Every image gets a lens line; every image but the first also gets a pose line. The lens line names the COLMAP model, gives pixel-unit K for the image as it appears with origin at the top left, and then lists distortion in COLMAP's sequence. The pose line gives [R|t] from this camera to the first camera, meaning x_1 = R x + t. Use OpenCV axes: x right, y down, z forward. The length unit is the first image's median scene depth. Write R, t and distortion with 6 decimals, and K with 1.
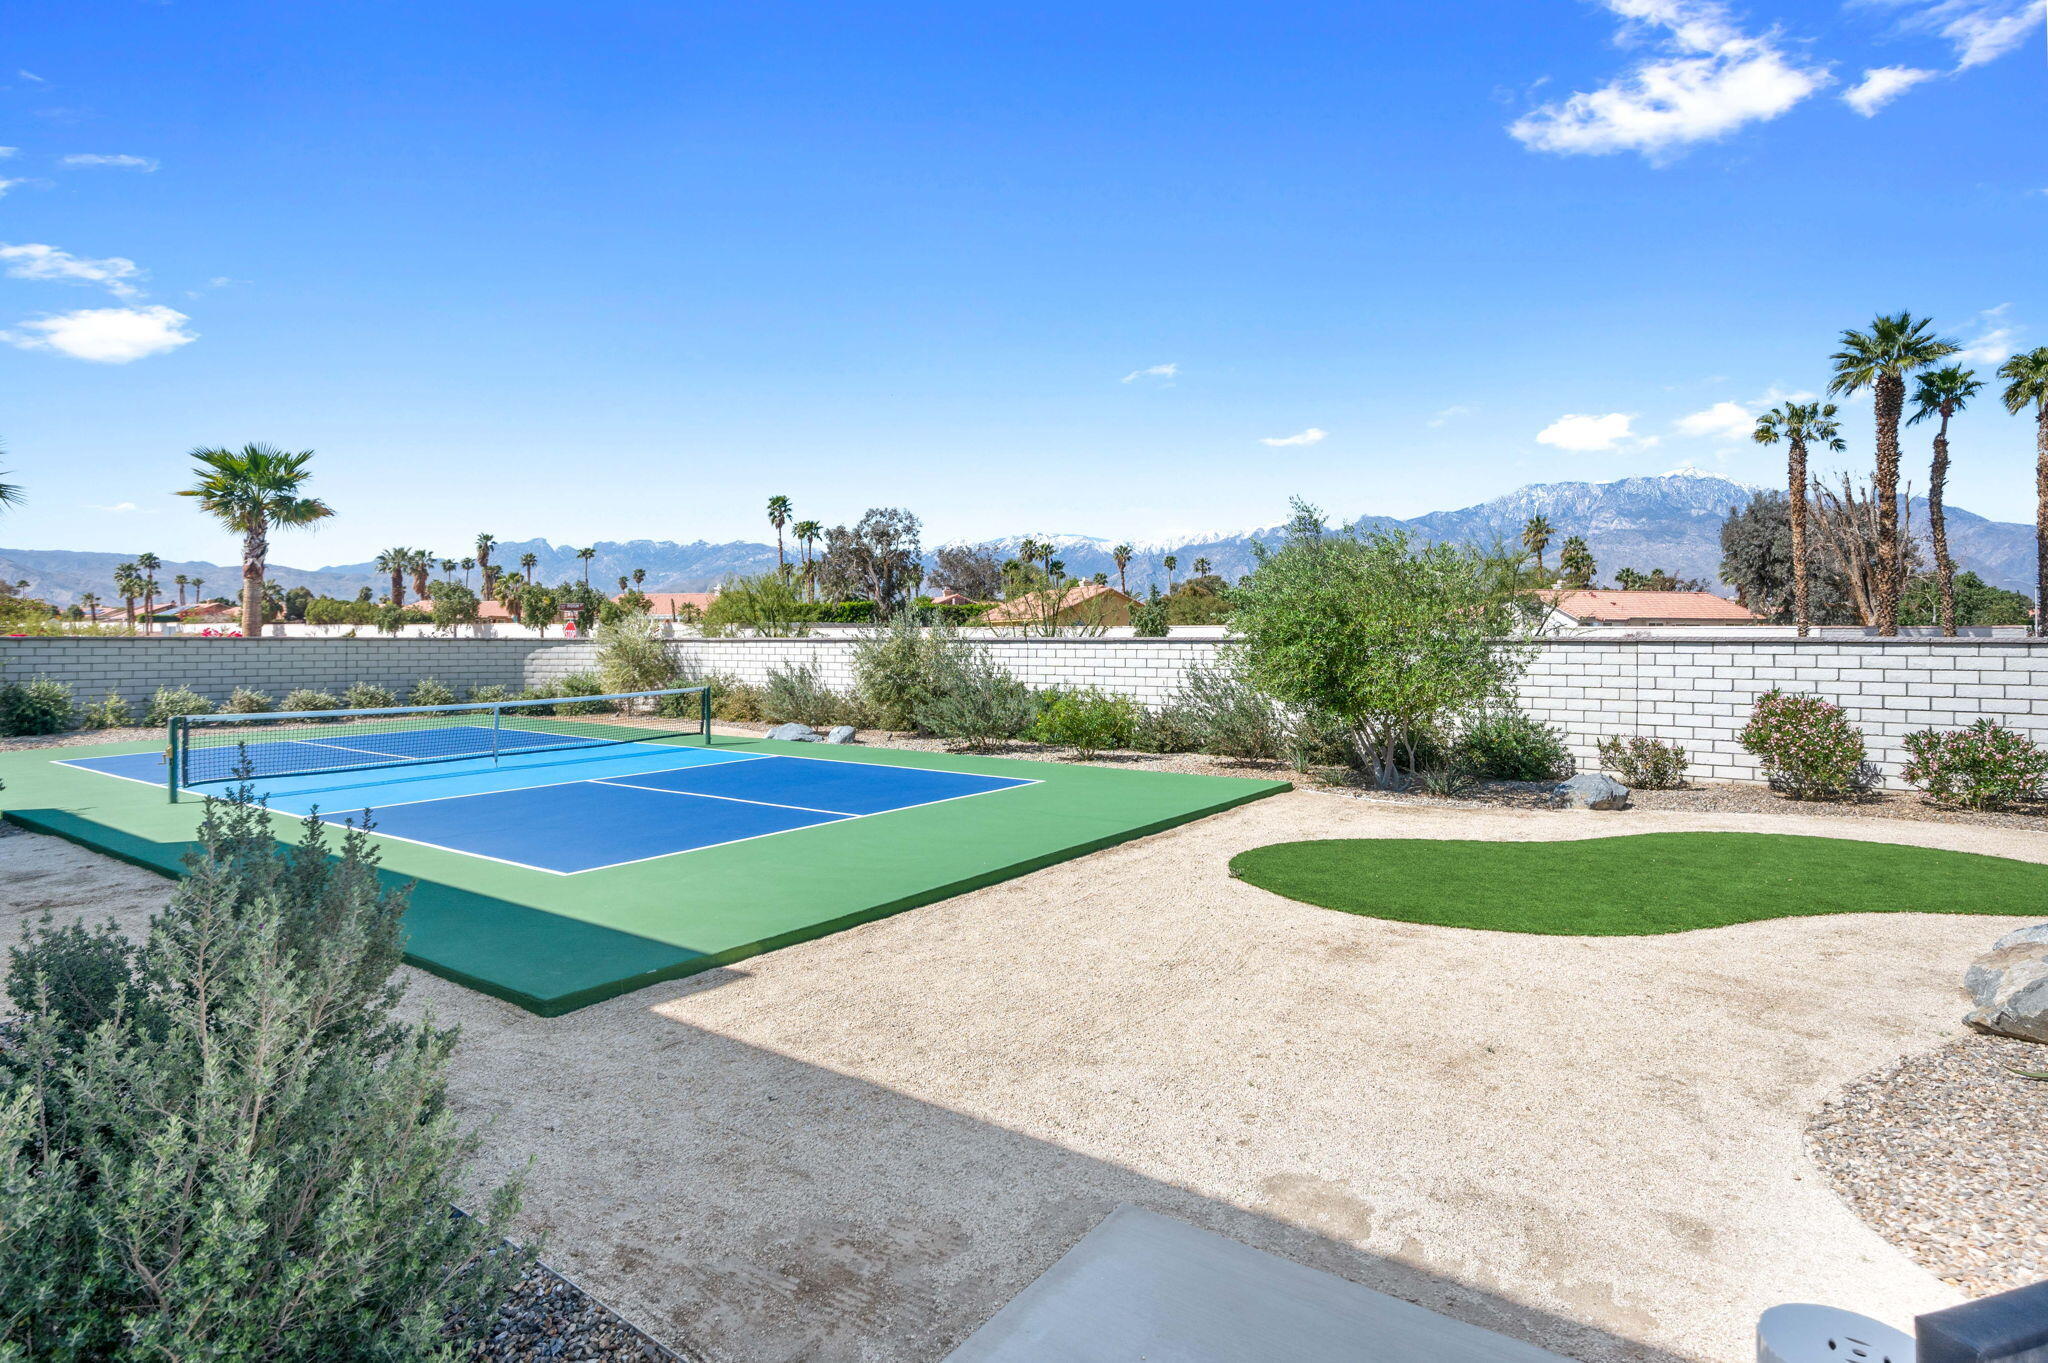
lens RADIAL K [[1036.9, 0, 1012.4], [0, 1036.9, 618.2], [0, 0, 1]] dist [-0.001889, -0.000175]
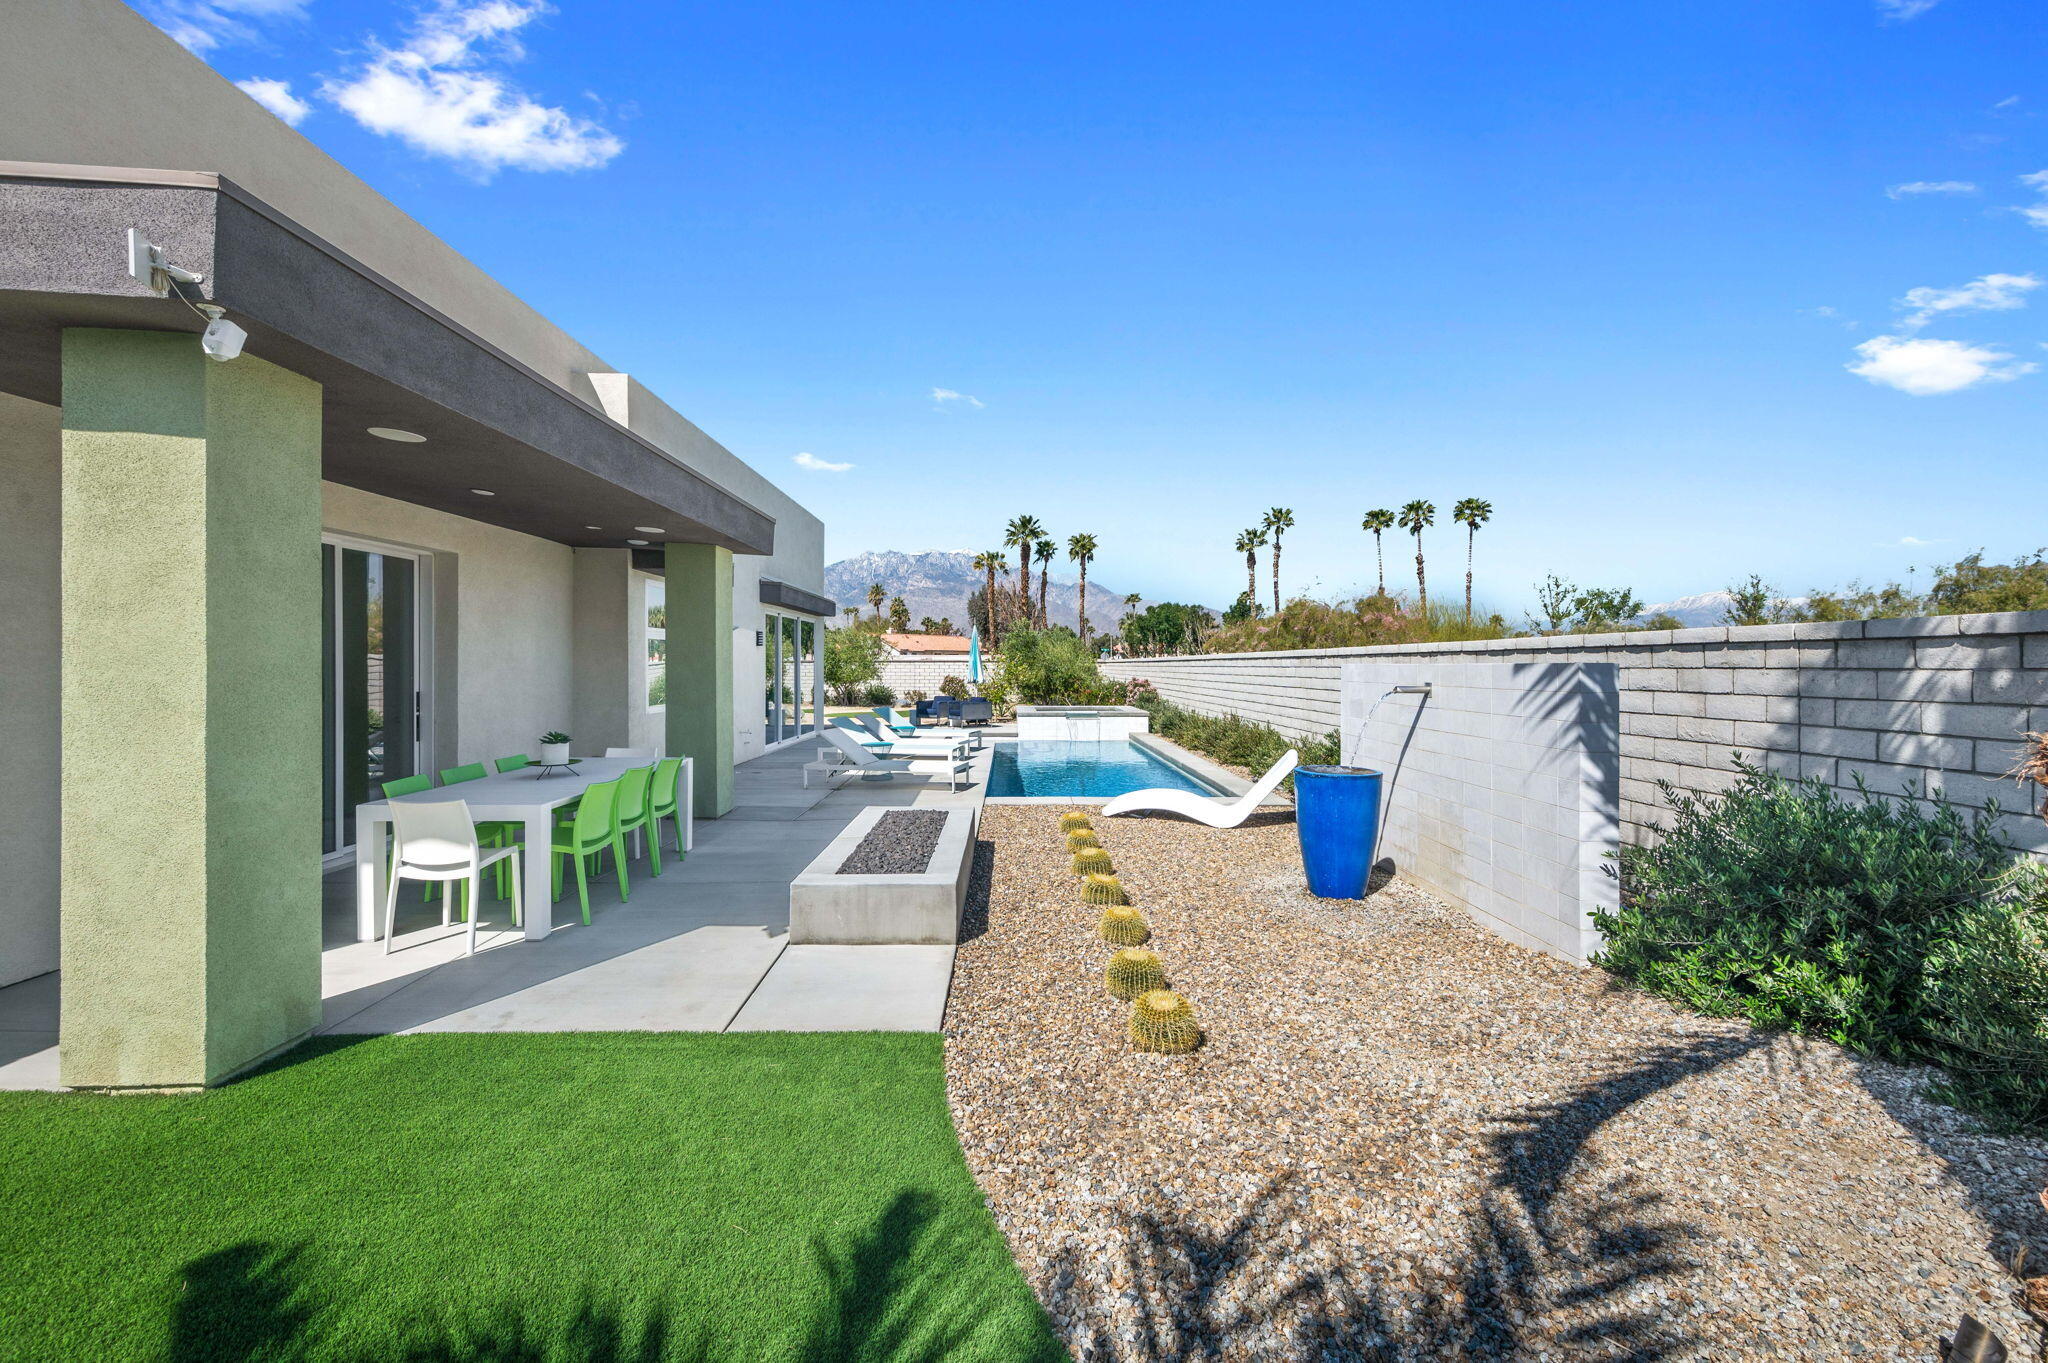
lens RADIAL K [[839.5, 0, 1022.9], [0, 839.5, 667.6], [0, 0, 1]] dist [0.017977, -0.000156]
pose [[0.798966, -0.005040, 0.601354, -0.230767], [-0.010297, 0.999704, 0.022059, -0.006310], [-0.601287, -0.023817, 0.798678, -0.425453]]
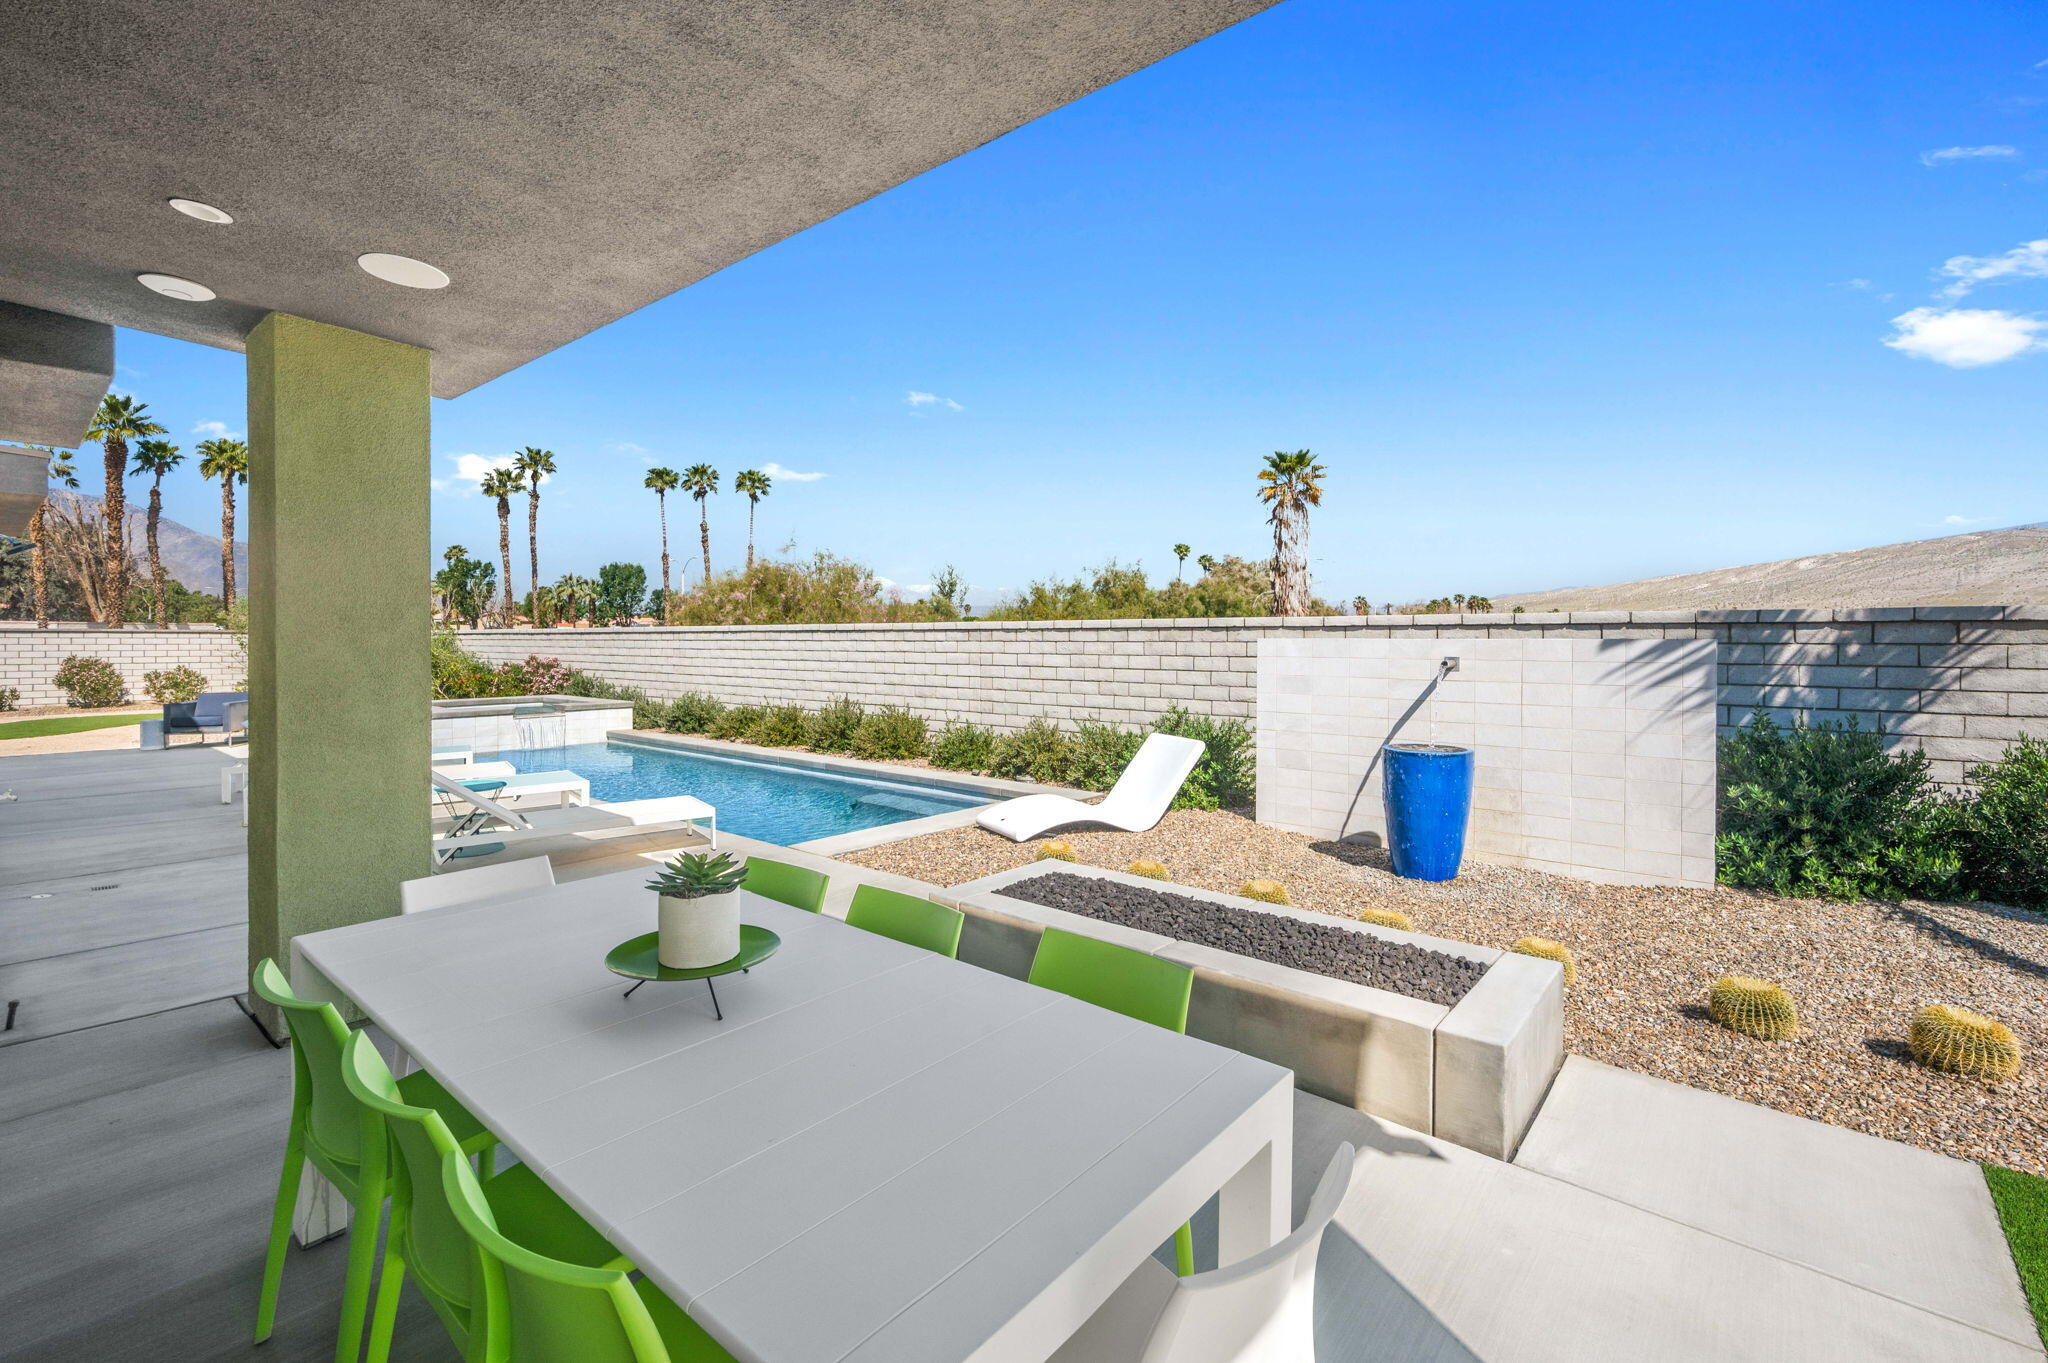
lens RADIAL K [[901.1, 0, 1031.2], [0, 901.1, 661.6], [0, 0, 1]] dist [0.000147, 0.000192]
pose [[0.067990, -0.029096, 0.997262, -0.255450], [-0.021796, 0.999293, 0.030641, -0.003651], [-0.997448, -0.023820, 0.067308, -0.280440]]
